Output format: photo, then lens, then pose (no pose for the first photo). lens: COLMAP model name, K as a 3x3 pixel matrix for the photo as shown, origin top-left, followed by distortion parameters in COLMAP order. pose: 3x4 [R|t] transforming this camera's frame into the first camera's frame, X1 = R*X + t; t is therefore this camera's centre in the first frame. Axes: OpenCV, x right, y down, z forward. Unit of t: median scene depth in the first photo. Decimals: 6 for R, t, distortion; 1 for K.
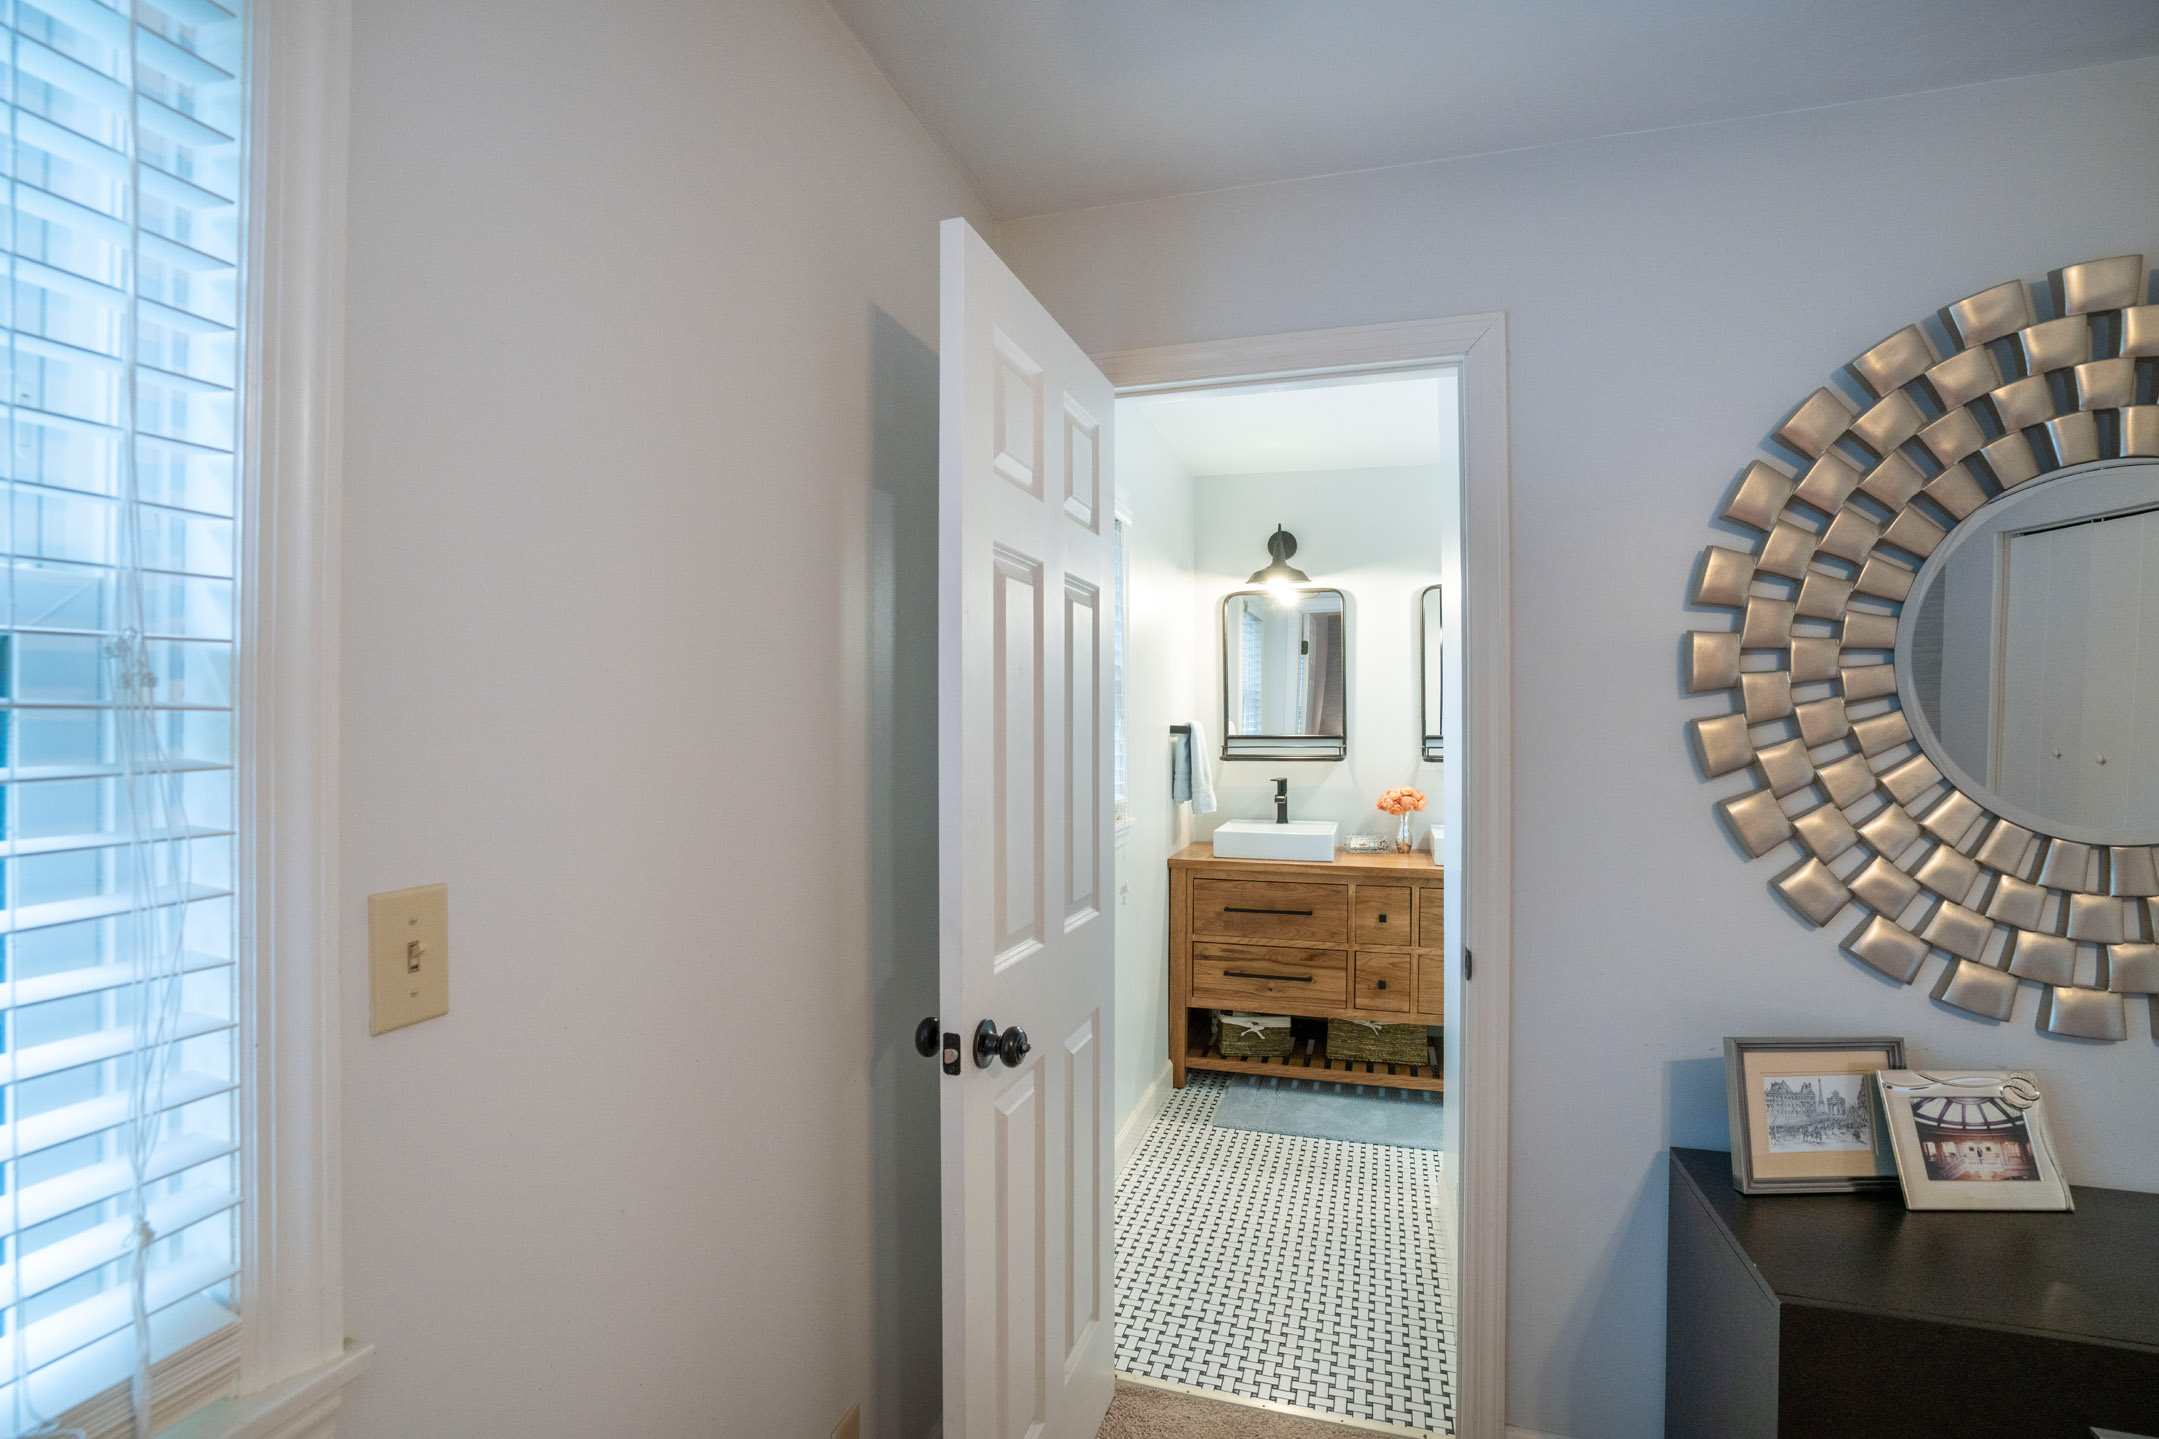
lens RADIAL K [[996.1, 0, 1075.4], [0, 996.1, 723.5], [0, 0, 1]] dist [-0.058358, 0.022666]
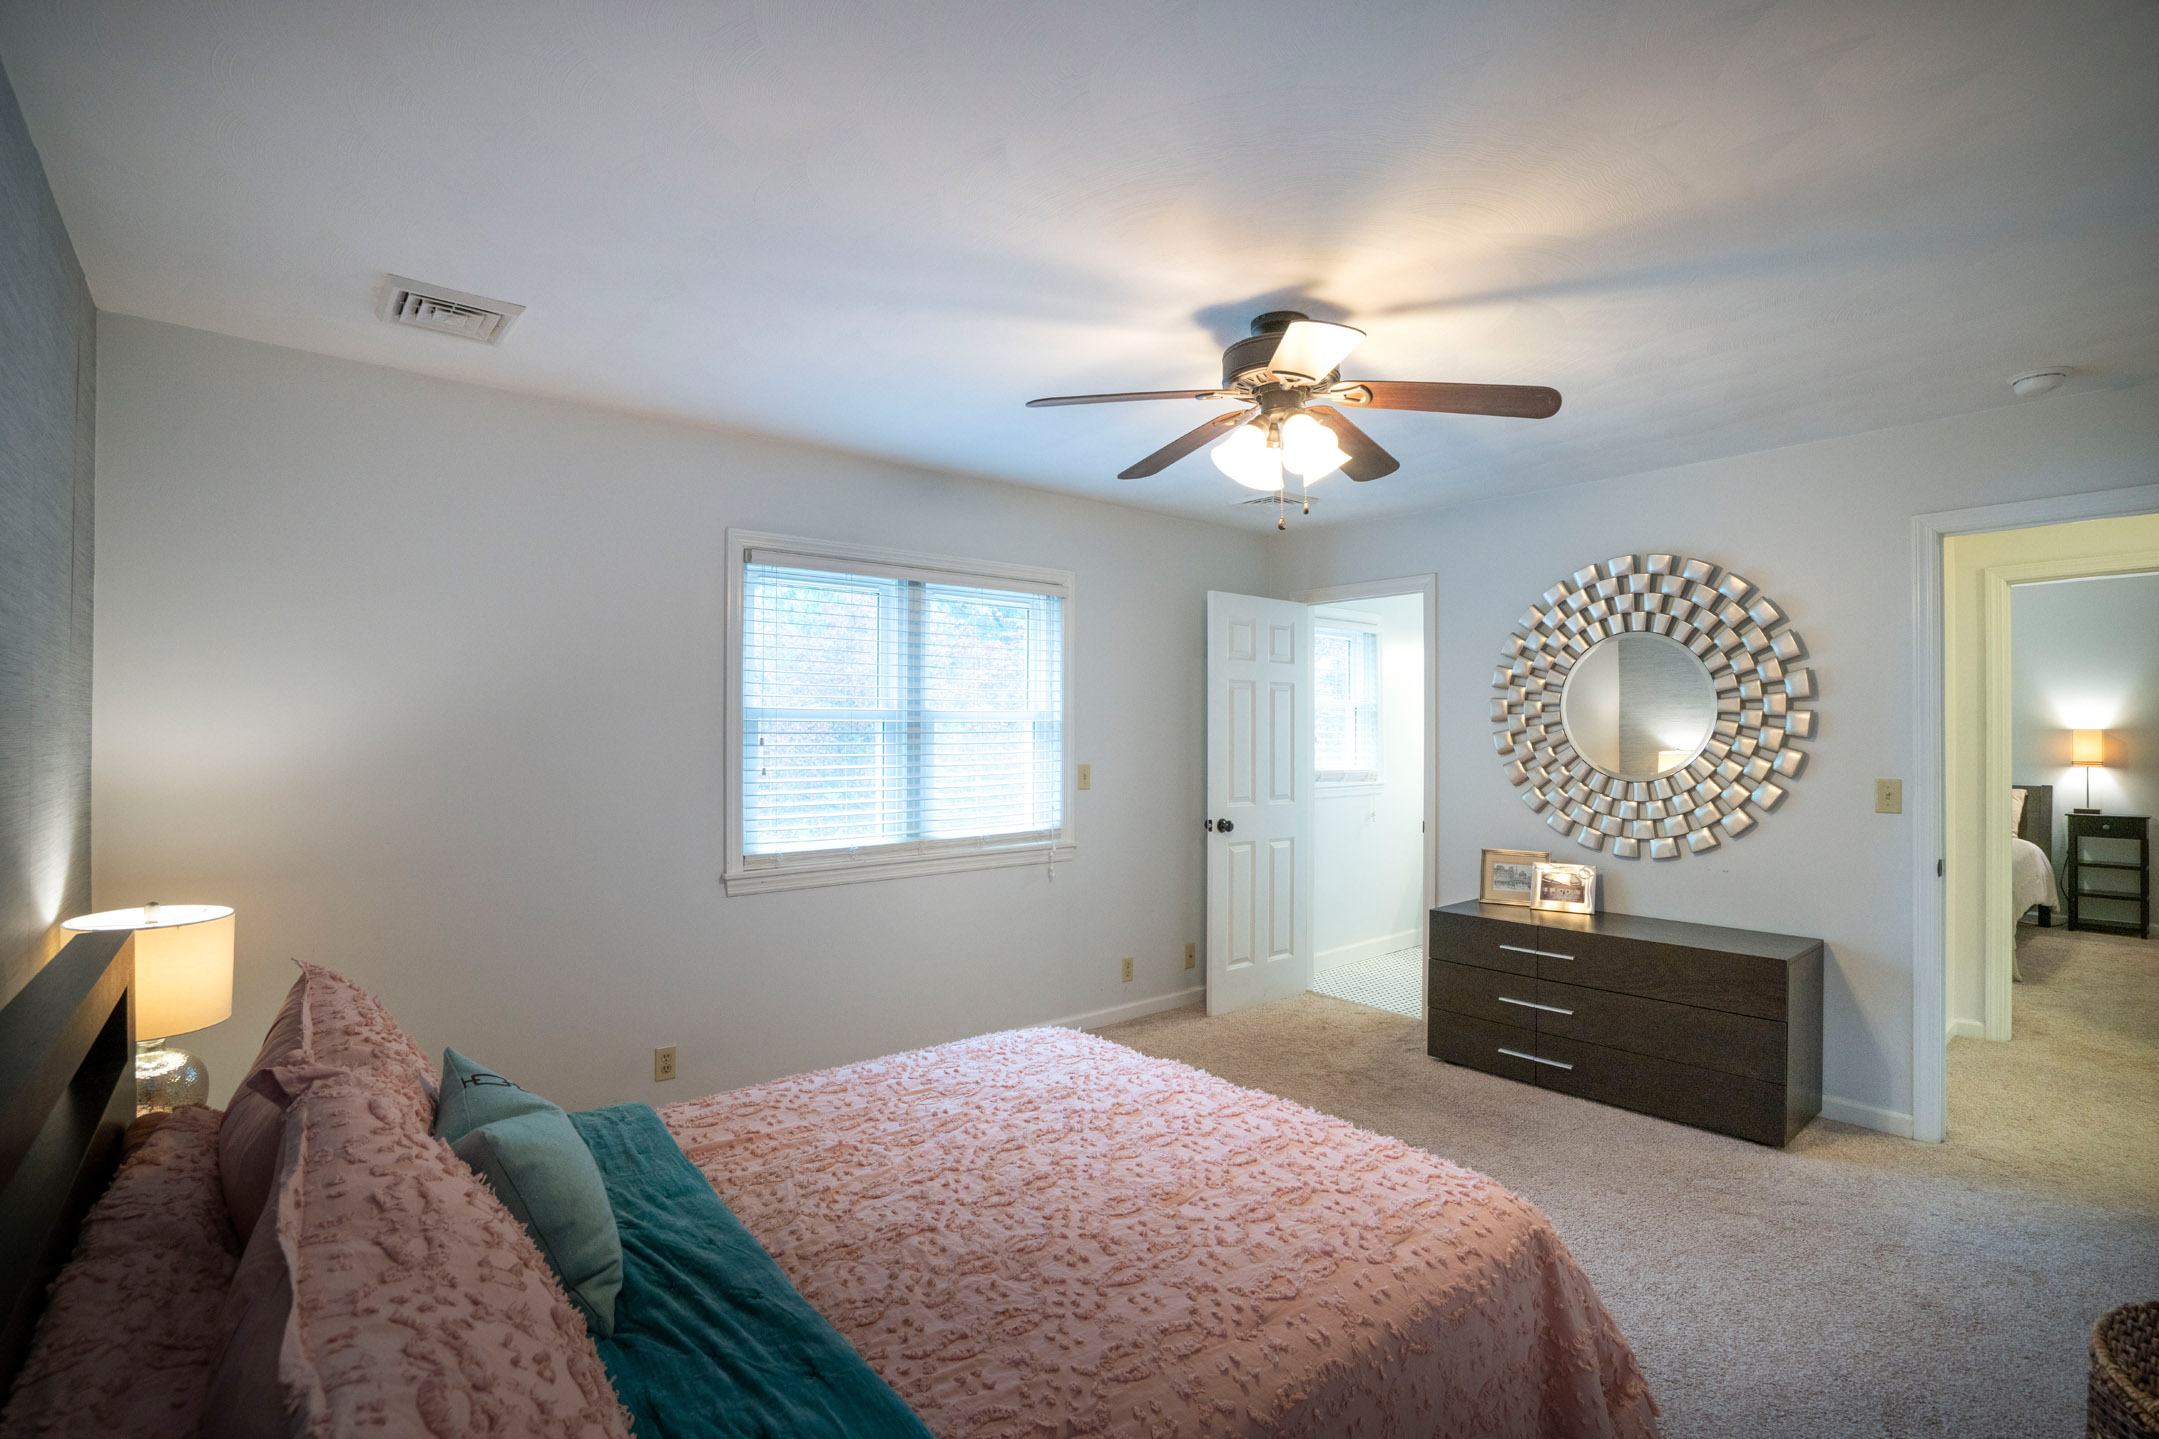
lens RADIAL K [[996.1, 0, 1075.4], [0, 996.1, 723.5], [0, 0, 1]] dist [-0.058358, 0.022666]
pose [[0.840606, -0.002449, -0.541641, 1.240184], [0.001082, 0.999995, -0.002843, -0.023360], [0.541645, 0.001804, 0.840605, -2.004560]]
